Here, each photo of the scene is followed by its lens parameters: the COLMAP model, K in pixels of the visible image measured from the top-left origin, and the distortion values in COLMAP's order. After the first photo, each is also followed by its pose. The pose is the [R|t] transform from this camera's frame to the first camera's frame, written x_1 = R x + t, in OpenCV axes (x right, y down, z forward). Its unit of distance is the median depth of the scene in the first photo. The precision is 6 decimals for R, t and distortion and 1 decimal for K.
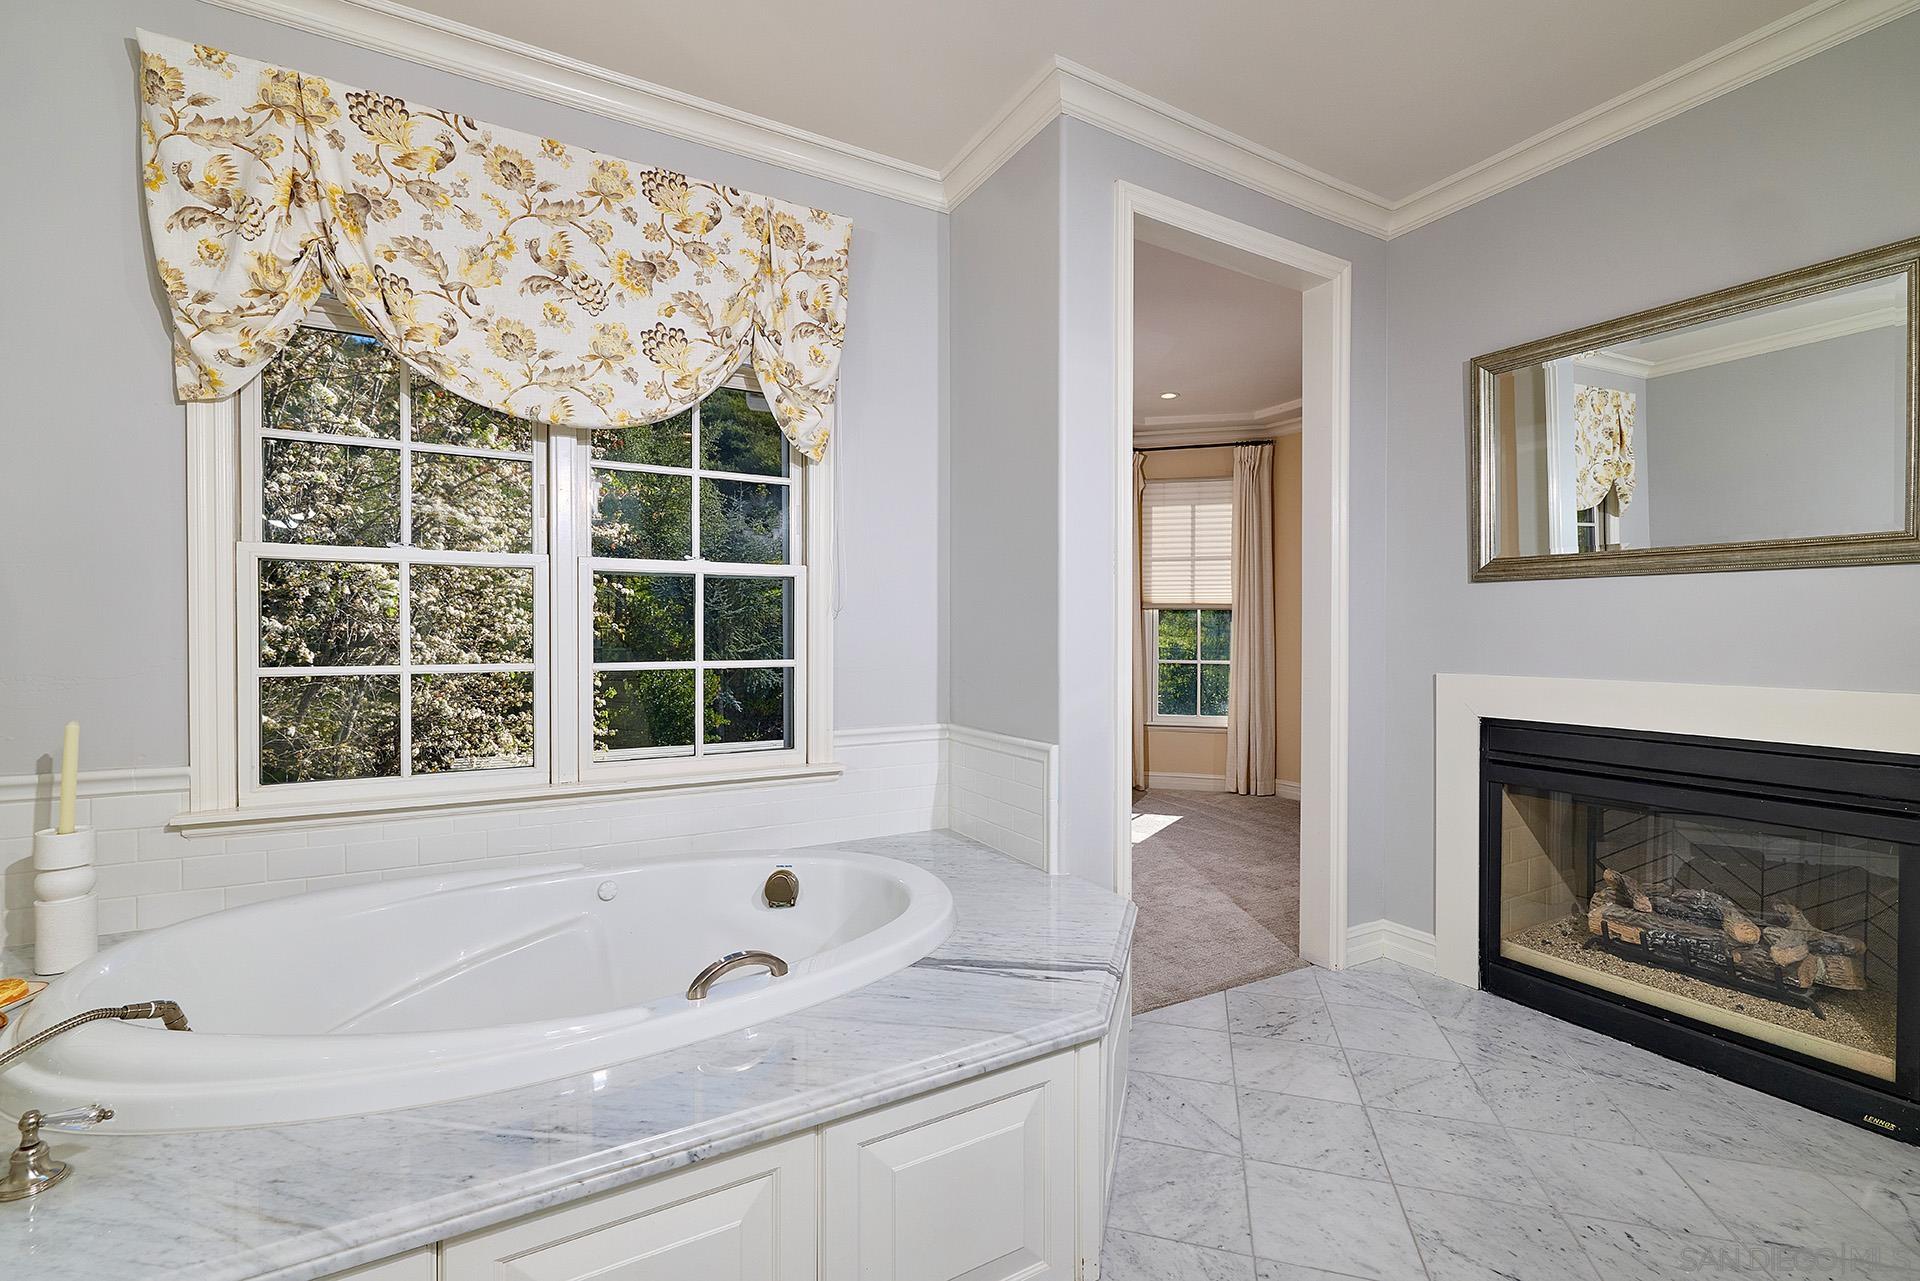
lens RADIAL K [[831.8, 0, 955.2], [0, 831.8, 637.3], [0, 0, 1]] dist [-0.002795, 0.000097]
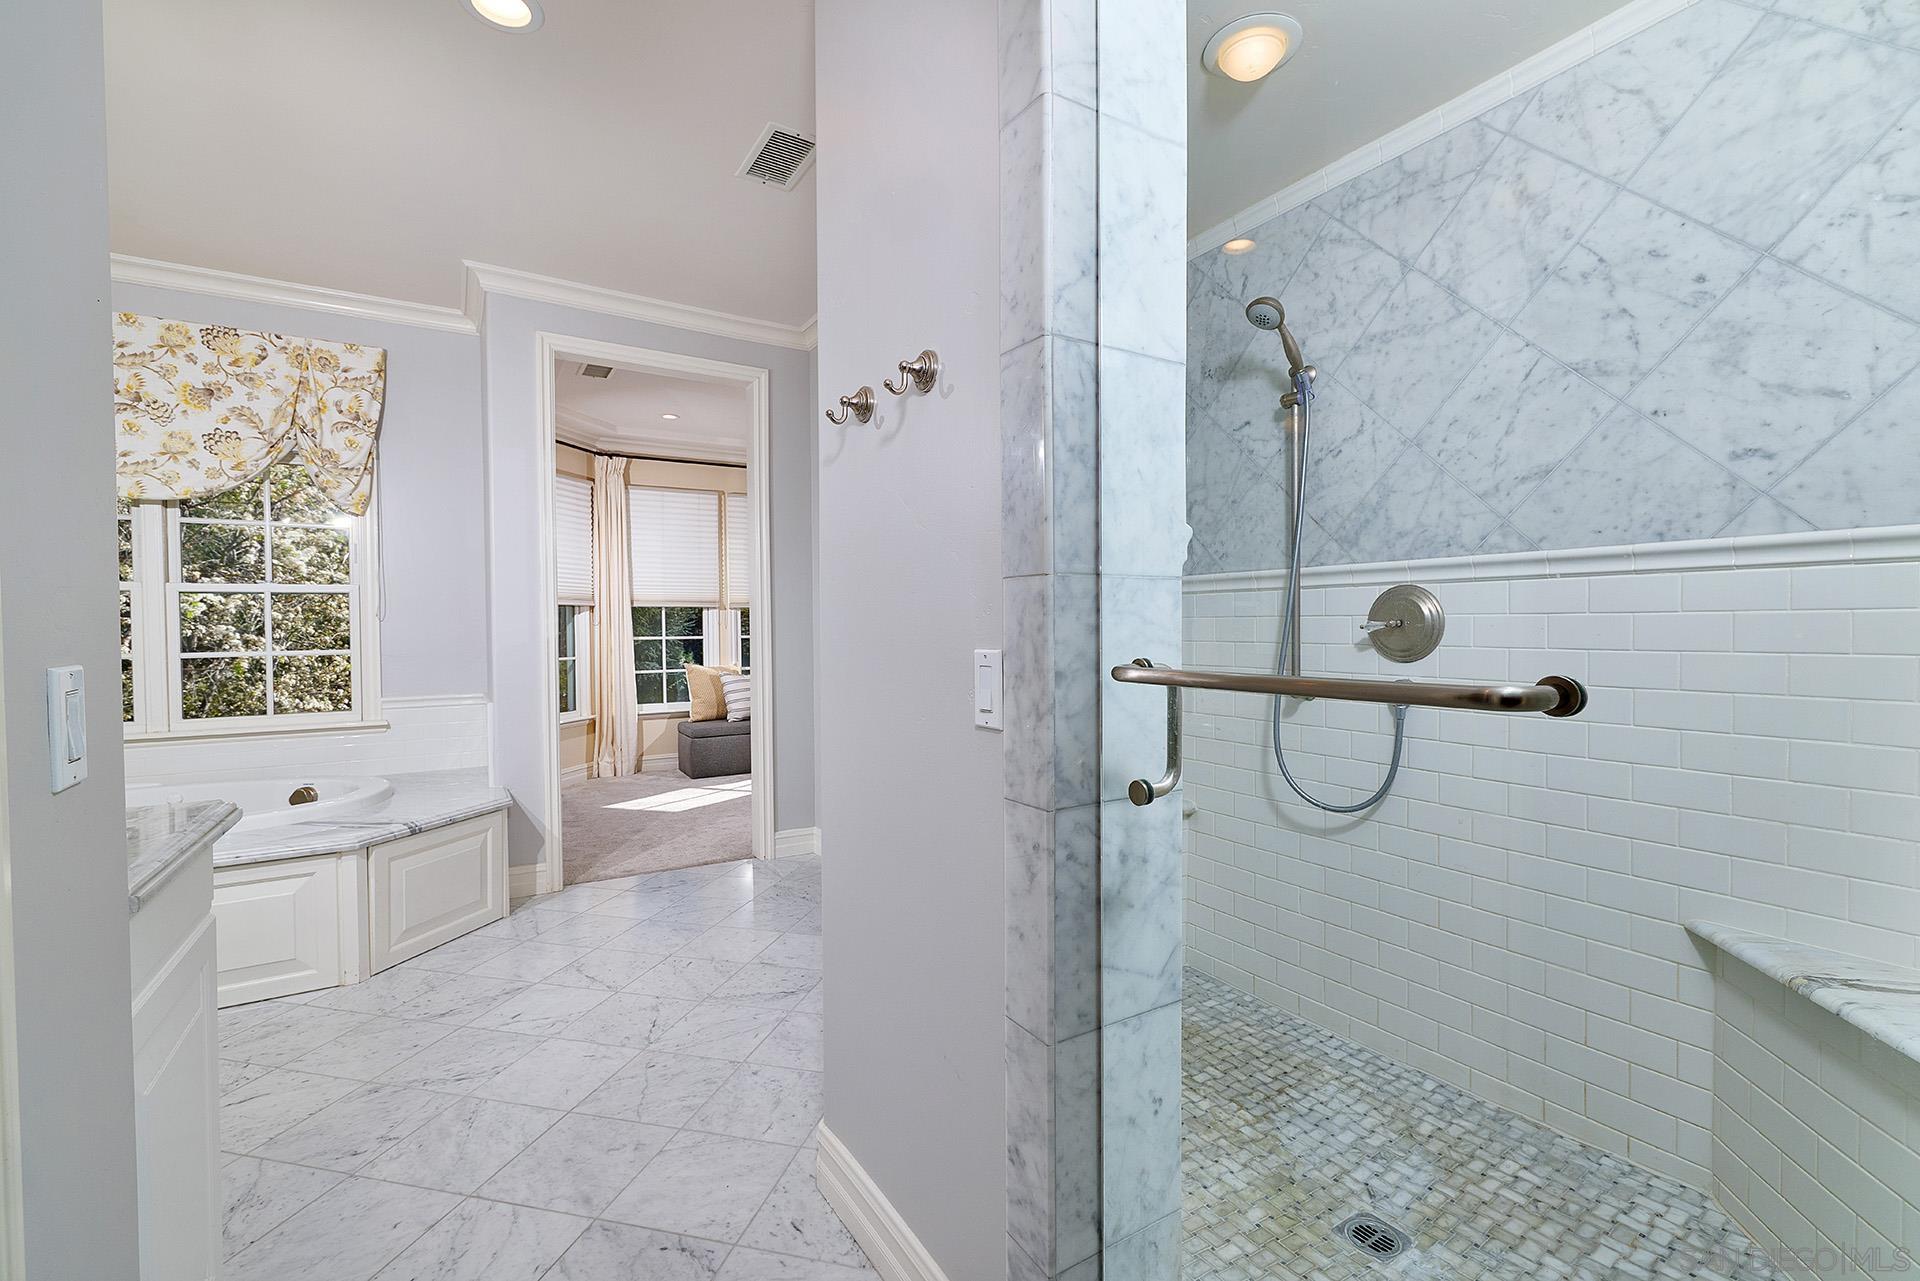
lens RADIAL K [[831.8, 0, 966.9], [0, 831.8, 638.2], [0, 0, 1]] dist [-0.002795, 0.000097]
pose [[0.999106, -0.009864, 0.041117, 0.960130], [0.009363, 0.999880, 0.012360, -0.001014], [-0.041234, -0.011964, 0.999078, -0.582791]]
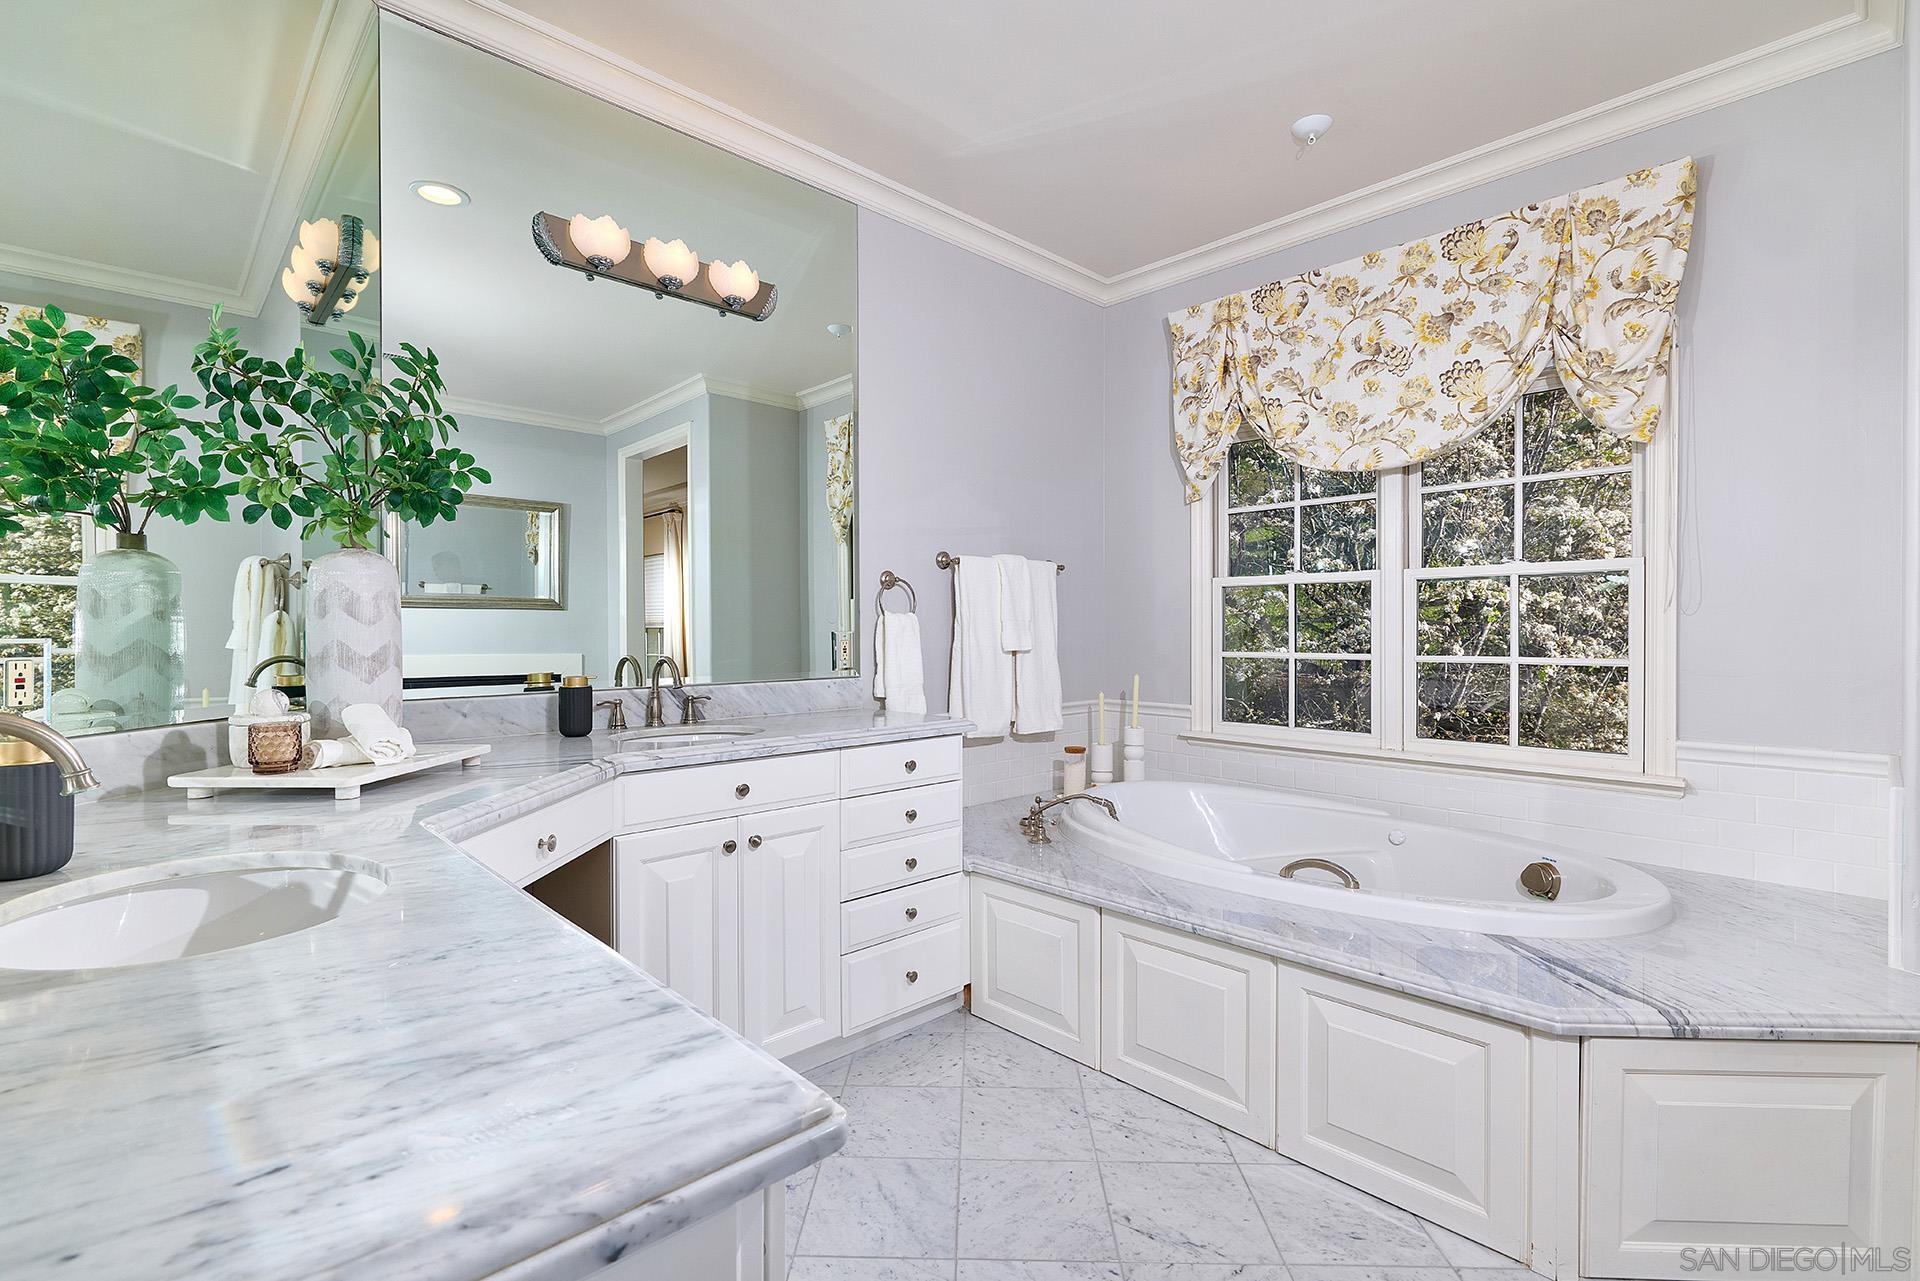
lens RADIAL K [[873.2, 0, 957.2], [0, 873.2, 638.8], [0, 0, 1]] dist [0.000472, -0.000095]
pose [[0.243028, 0.005017, -0.970006, 0.663914], [-0.006120, 0.999975, 0.003639, 0.006303], [0.970000, 0.005052, 0.243052, 0.036427]]
